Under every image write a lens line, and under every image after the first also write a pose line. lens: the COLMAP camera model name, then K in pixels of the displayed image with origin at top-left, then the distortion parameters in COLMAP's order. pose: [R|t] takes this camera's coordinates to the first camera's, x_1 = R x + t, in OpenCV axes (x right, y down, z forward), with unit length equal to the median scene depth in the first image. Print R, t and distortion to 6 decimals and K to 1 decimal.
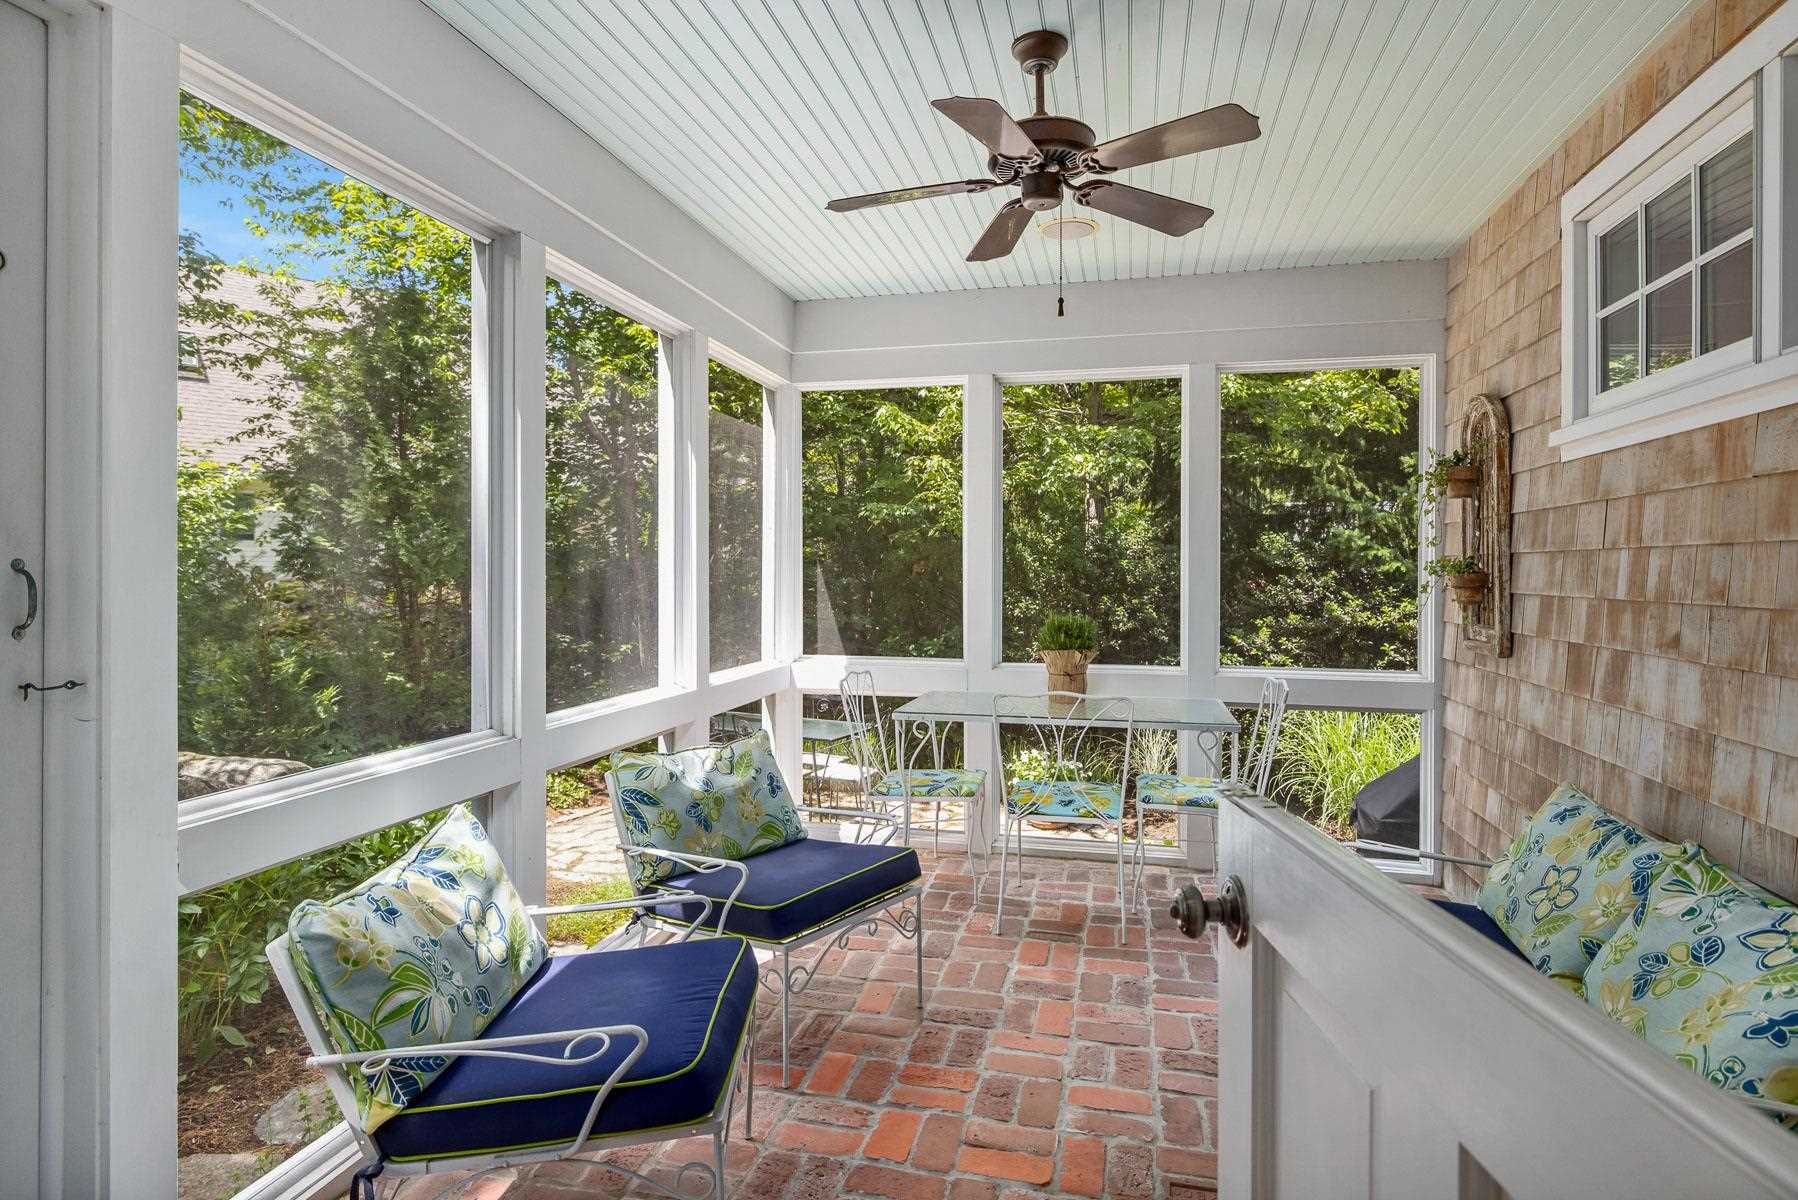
lens RADIAL K [[984.6, 0, 896.8], [0, 984.6, 587.2], [0, 0, 1]] dist [0.007528, -0.000059]
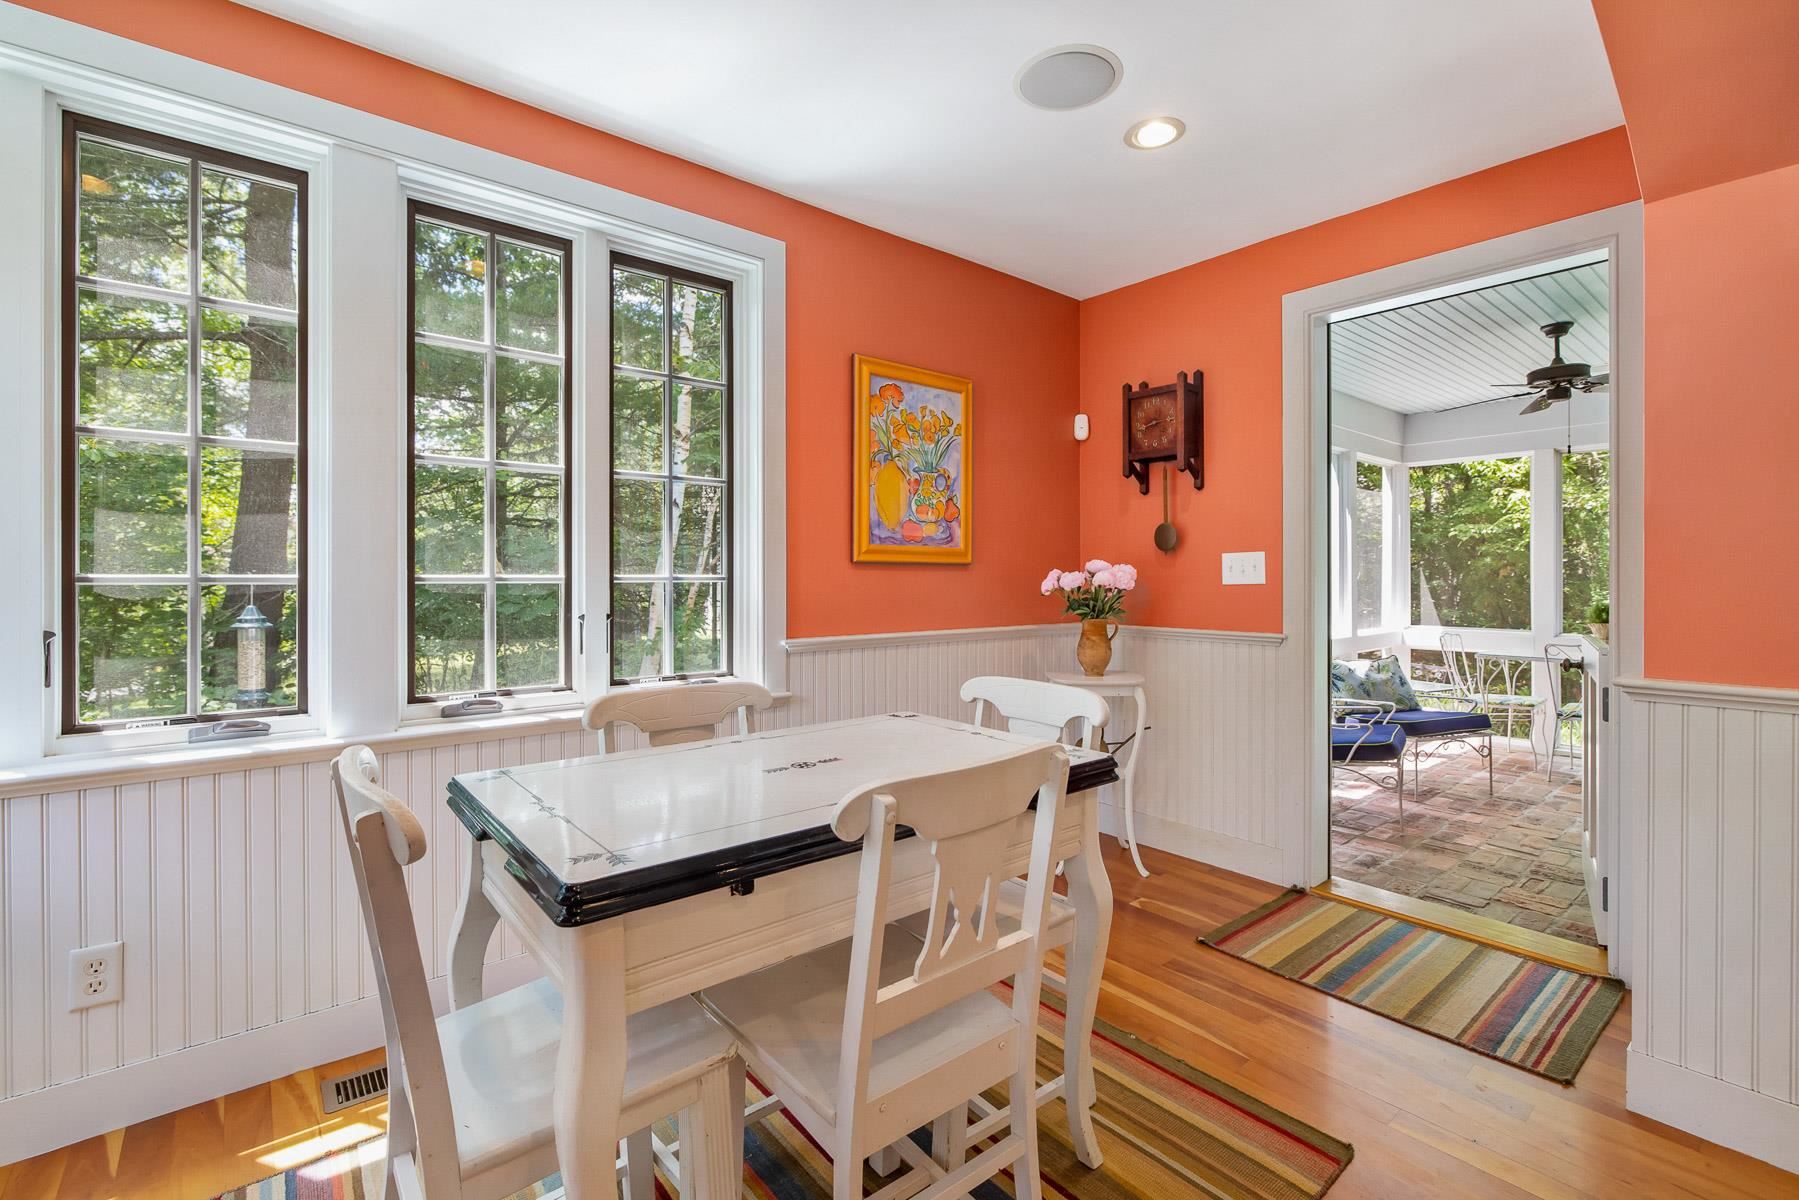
lens RADIAL K [[825.0, 0, 892.2], [0, 825.0, 589.3], [0, 0, 1]] dist [-0.002423, -0.000737]
pose [[0.808959, -0.001299, -0.587864, 0.015020], [-0.001171, 0.999992, -0.003822, 0.014273], [0.587864, 0.003781, 0.808951, -0.673118]]
